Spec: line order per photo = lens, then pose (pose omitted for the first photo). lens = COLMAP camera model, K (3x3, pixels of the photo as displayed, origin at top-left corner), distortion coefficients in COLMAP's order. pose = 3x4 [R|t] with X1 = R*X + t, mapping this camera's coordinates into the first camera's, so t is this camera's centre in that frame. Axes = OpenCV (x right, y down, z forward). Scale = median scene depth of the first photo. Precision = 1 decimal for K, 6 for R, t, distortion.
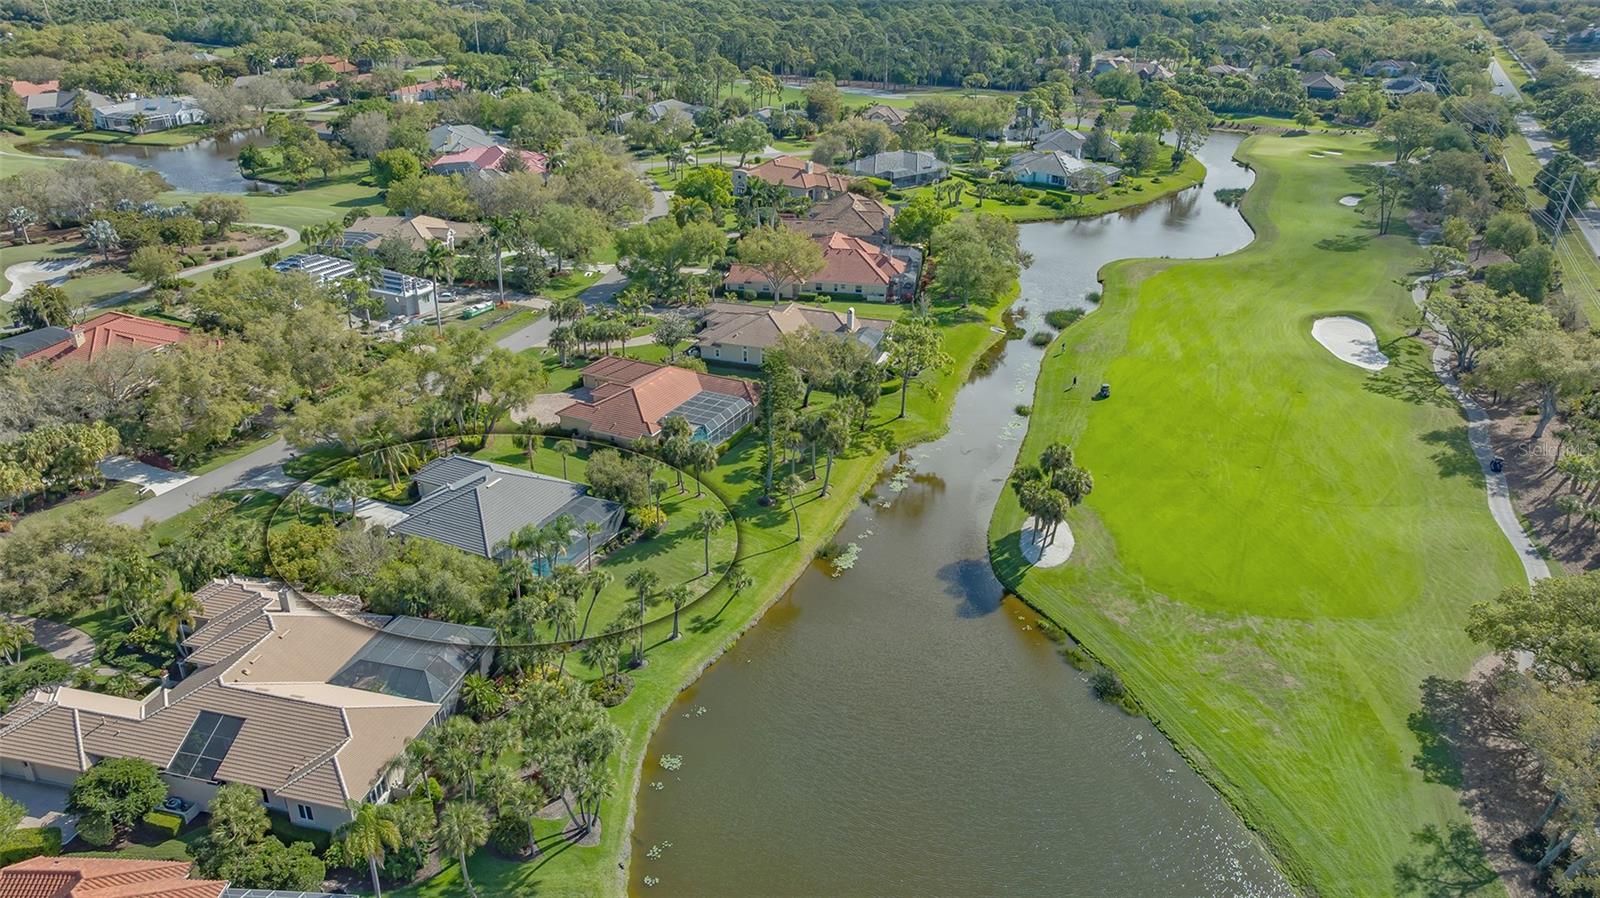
lens RADIAL K [[1138.0, 0, 802.7], [0, 1138.0, 450.5], [0, 0, 1]] dist [-0.022840, 0.009385]
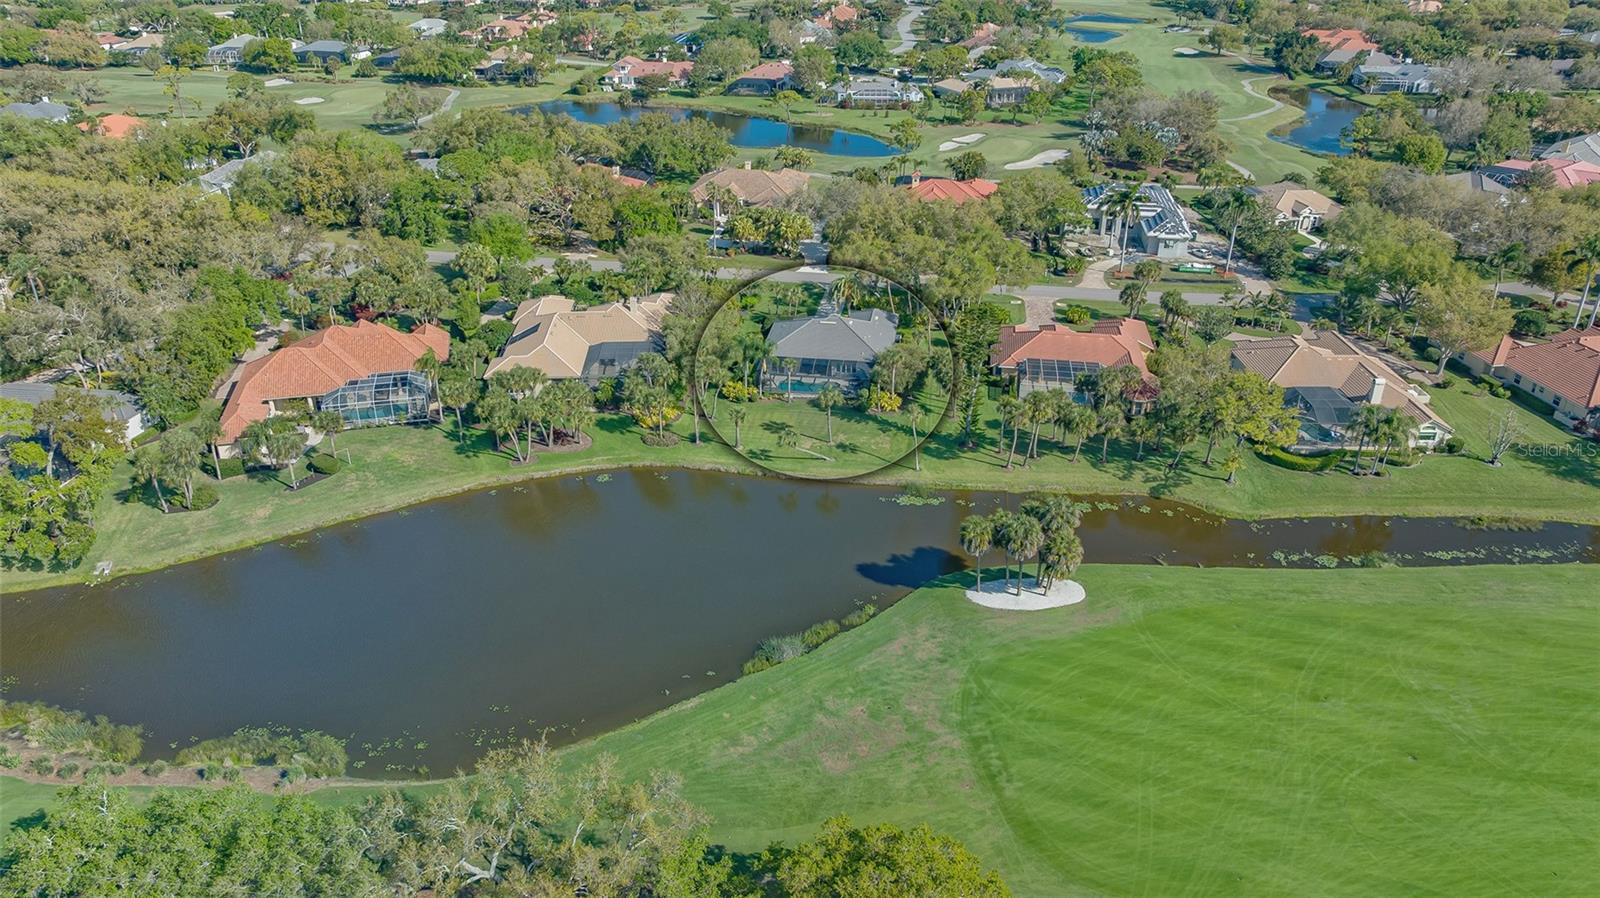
lens RADIAL K [[1138.0, 0, 795.8], [0, 1138.0, 441.3], [0, 0, 1]] dist [-0.022840, 0.009385]
pose [[0.296342, 0.416287, -0.859585, 0.521591], [-0.407144, 0.869200, 0.280581, -0.119136], [0.863953, 0.266827, 0.427069, 0.260453]]
